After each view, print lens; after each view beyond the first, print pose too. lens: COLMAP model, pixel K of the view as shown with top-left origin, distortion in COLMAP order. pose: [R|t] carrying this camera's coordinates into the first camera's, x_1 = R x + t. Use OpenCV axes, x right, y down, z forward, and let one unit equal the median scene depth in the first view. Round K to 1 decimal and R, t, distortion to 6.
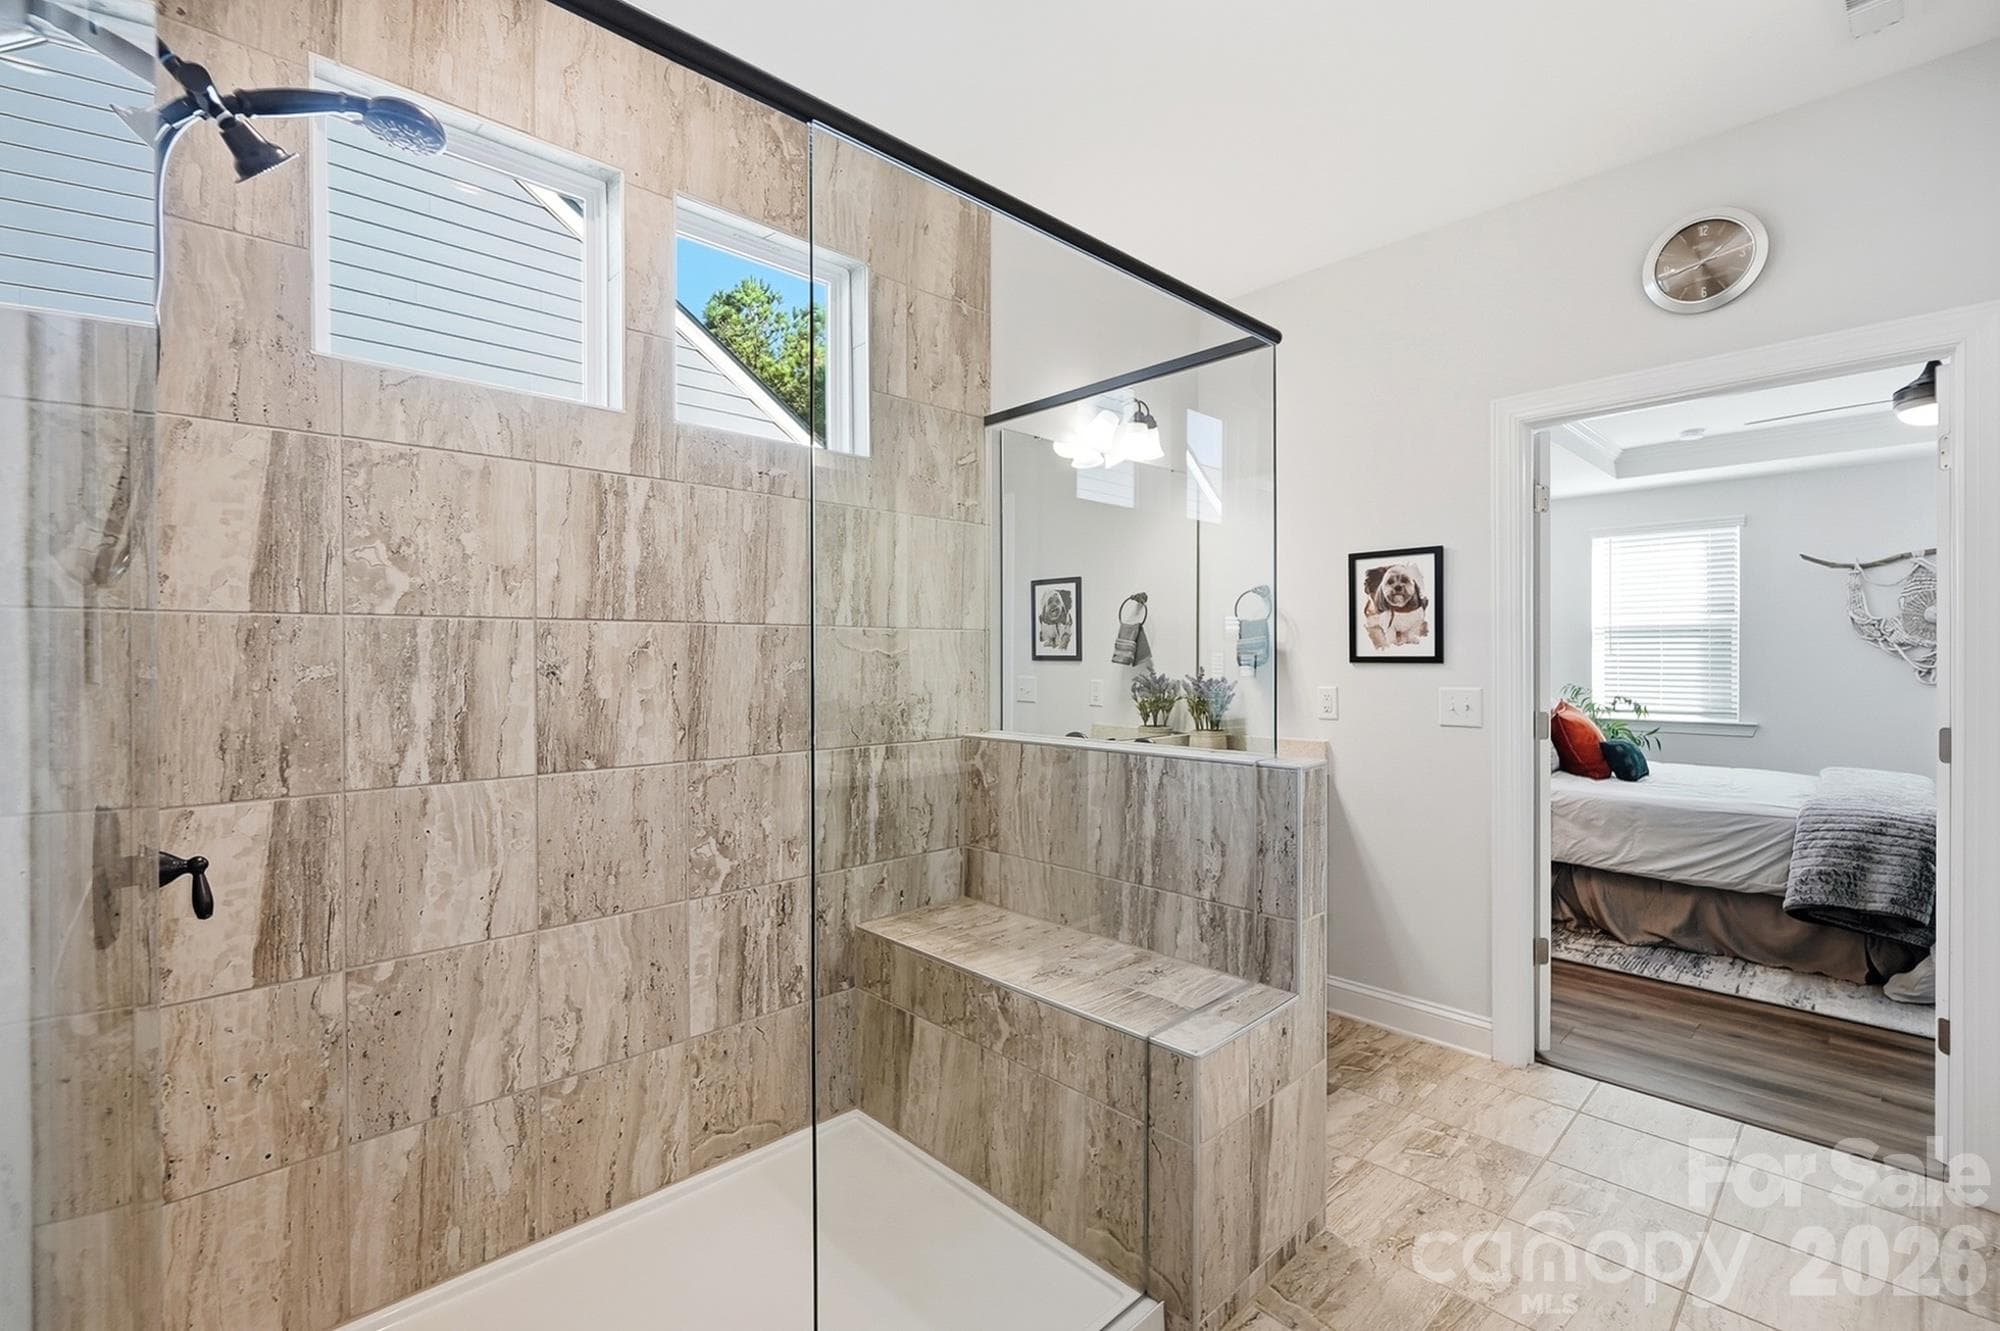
lens RADIAL K [[871.9, 0, 1002.1], [0, 871.9, 664.8], [0, 0, 1]] dist [-0.003000, -0.000281]
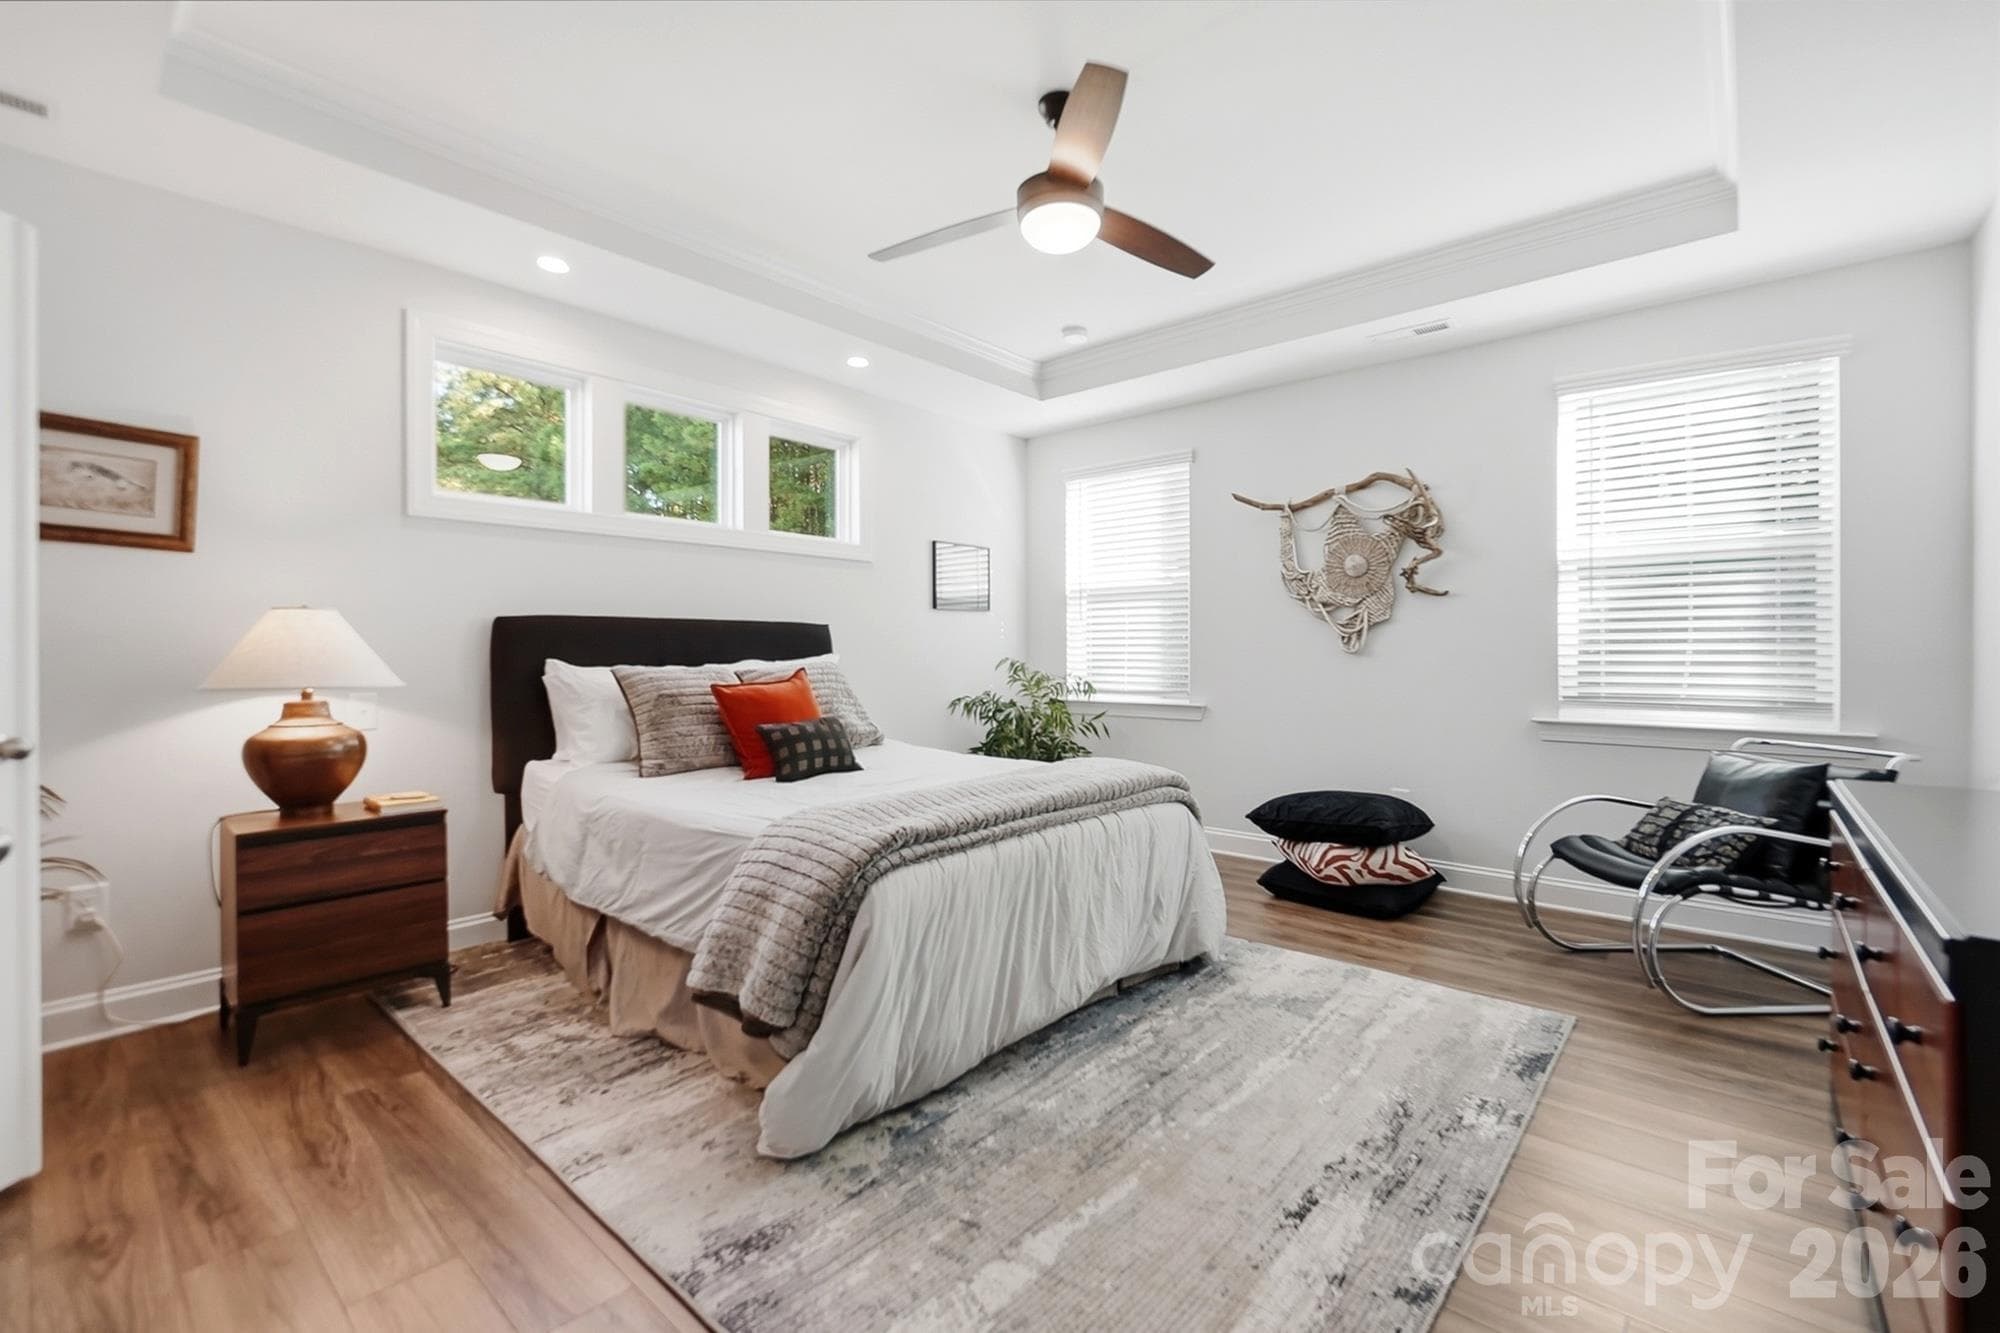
lens RADIAL K [[871.9, 0, 995.9], [0, 871.9, 655.8], [0, 0, 1]] dist [-0.003000, -0.000281]
pose [[0.996089, 0.000618, 0.088357, 0.641745], [-0.000296, 0.999993, -0.003655, 0.026699], [-0.088359, 0.003614, 0.996082, 0.218577]]
